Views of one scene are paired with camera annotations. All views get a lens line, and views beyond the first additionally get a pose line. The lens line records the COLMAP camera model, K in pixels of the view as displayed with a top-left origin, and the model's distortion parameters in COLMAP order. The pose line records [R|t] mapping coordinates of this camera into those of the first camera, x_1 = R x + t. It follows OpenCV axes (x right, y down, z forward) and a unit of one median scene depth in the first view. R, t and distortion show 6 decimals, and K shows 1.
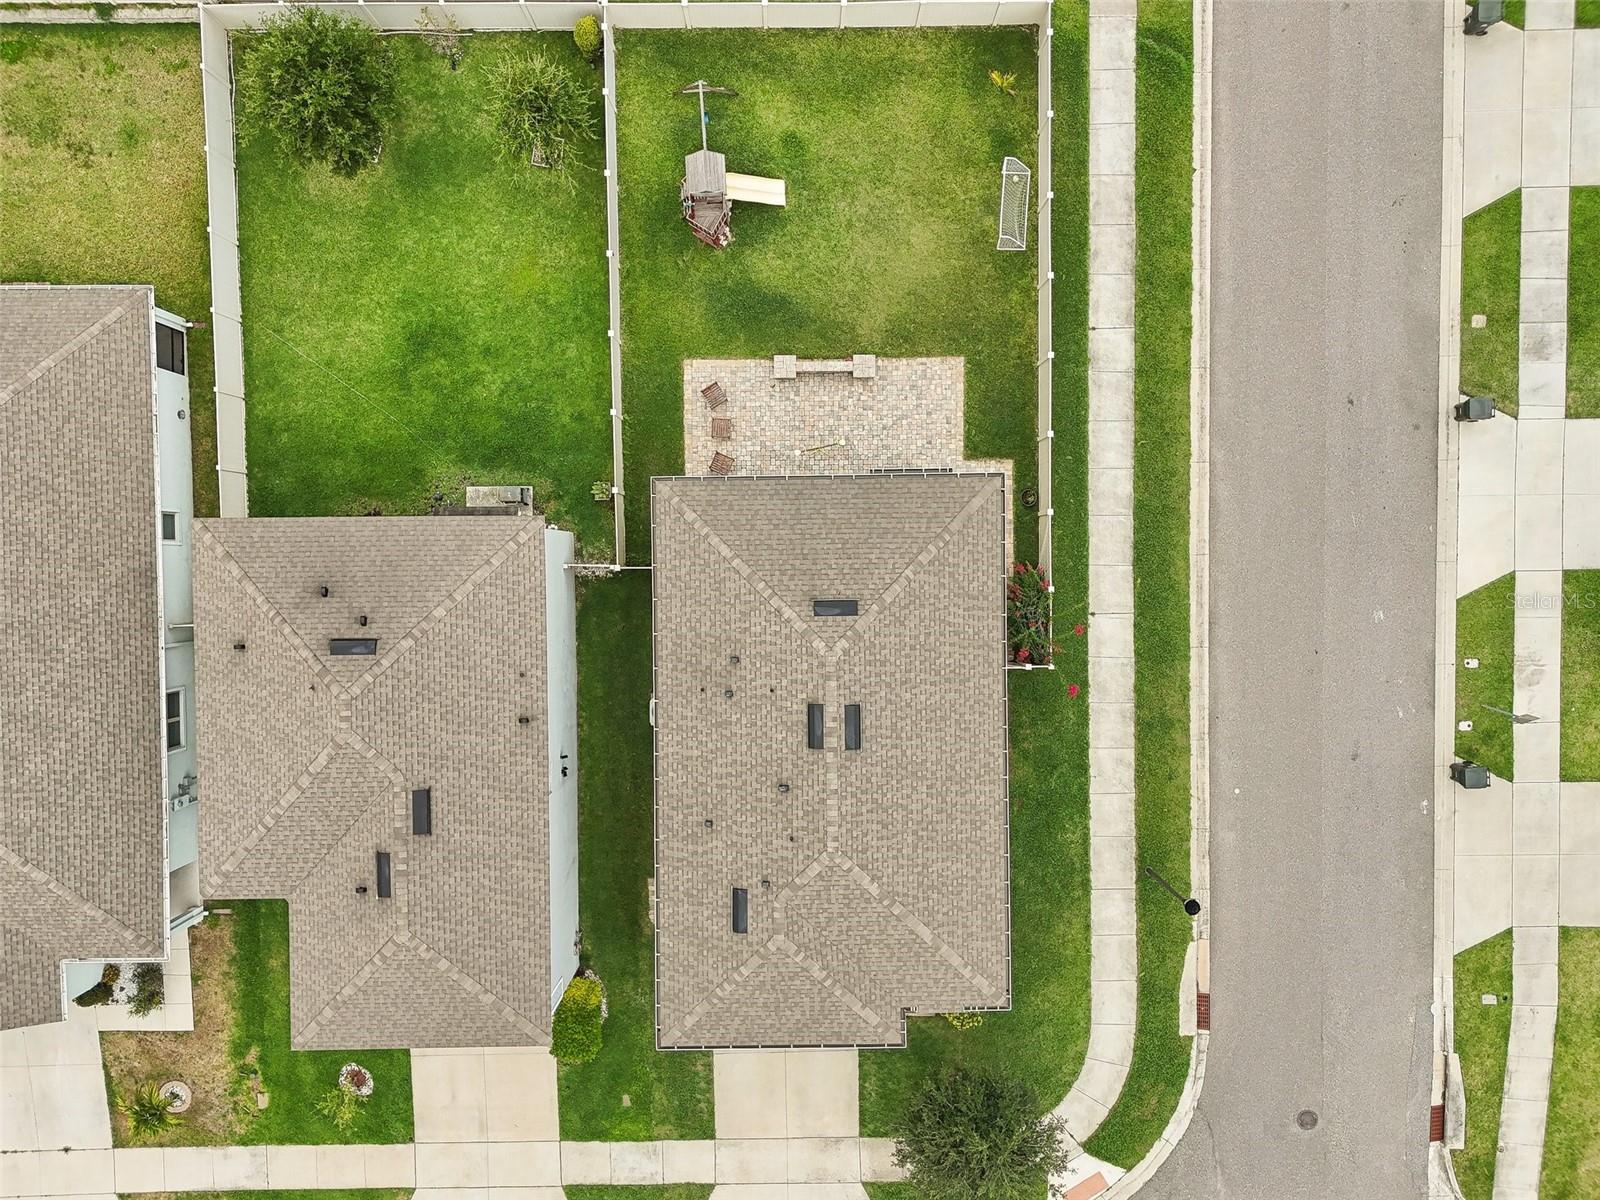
lens RADIAL K [[1216.6, 0, 801.4], [0, 1216.6, 600.3], [0, 0, 1]] dist [0.094144, -0.127453]
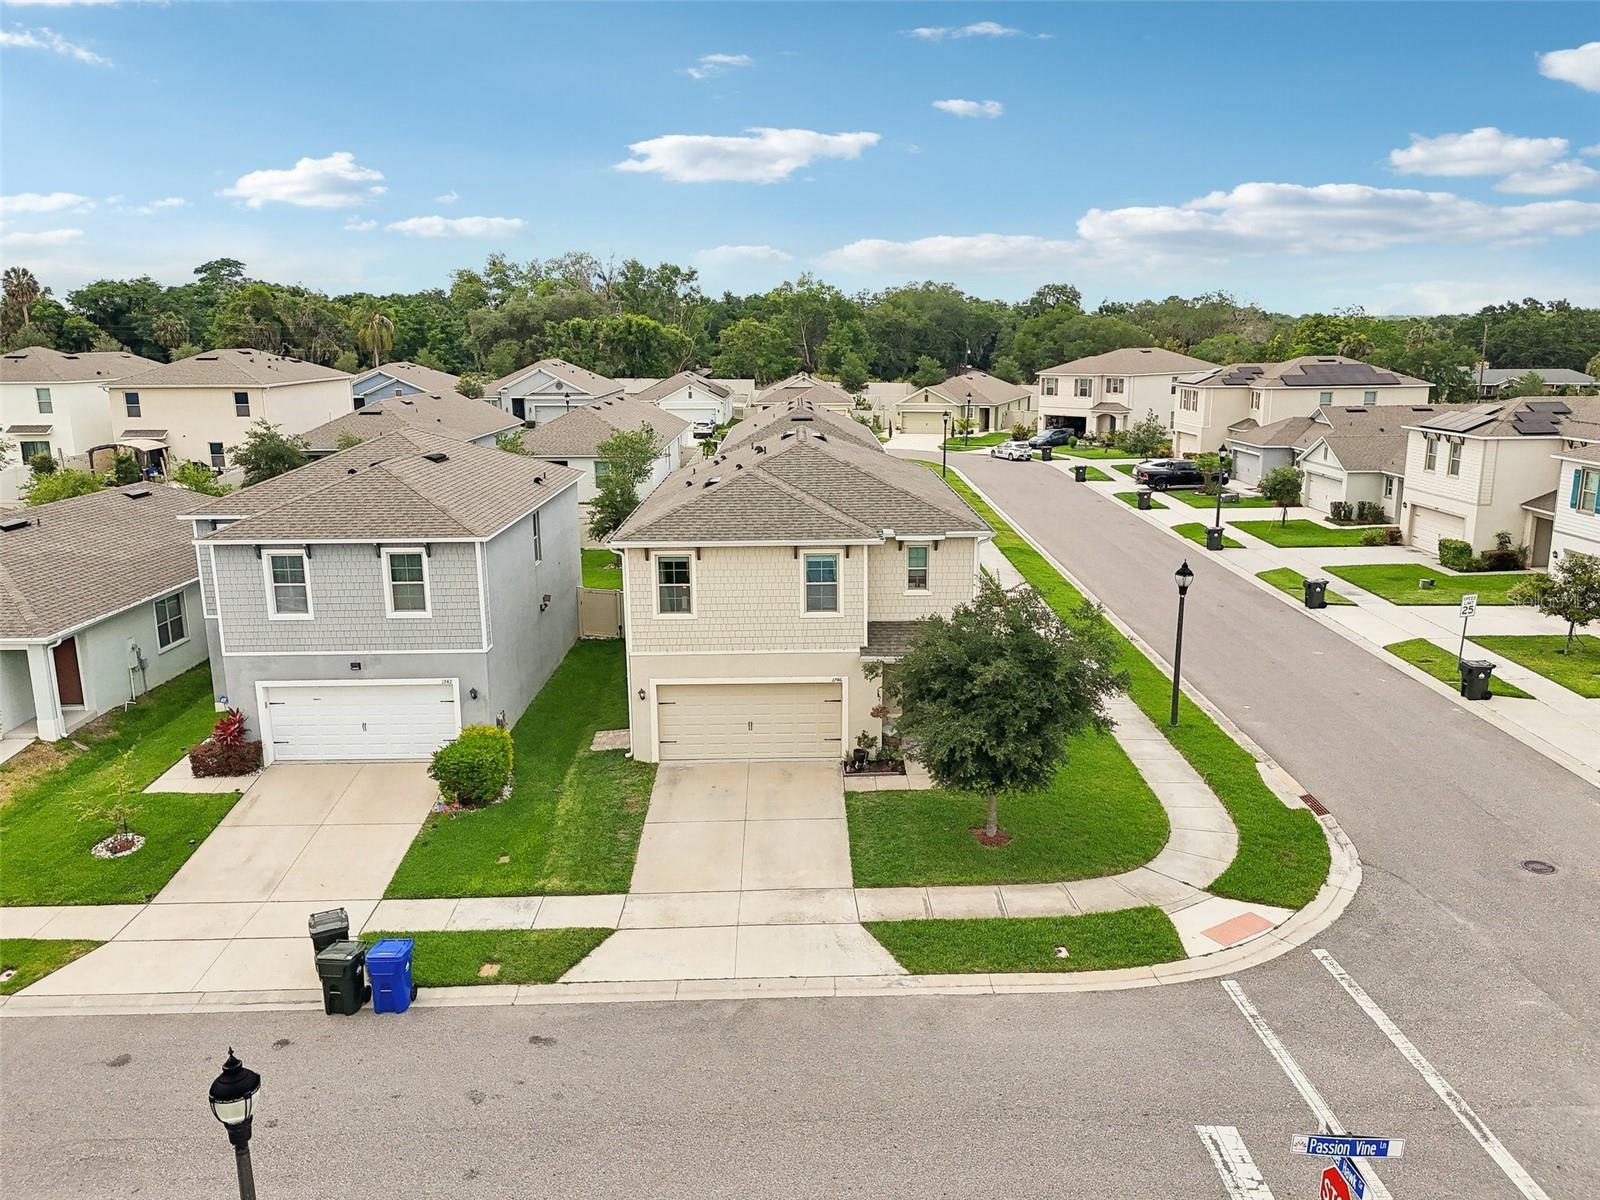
lens RADIAL K [[1216.6, 0, 801.4], [0, 1216.6, 600.3], [0, 0, 1]] dist [0.094144, -0.127453]
pose [[0.999977, -0.006708, -0.000375, 0.020858], [0.000928, 0.193208, -0.981157, 1.032686], [0.006654, 0.981135, 0.193210, 0.732946]]
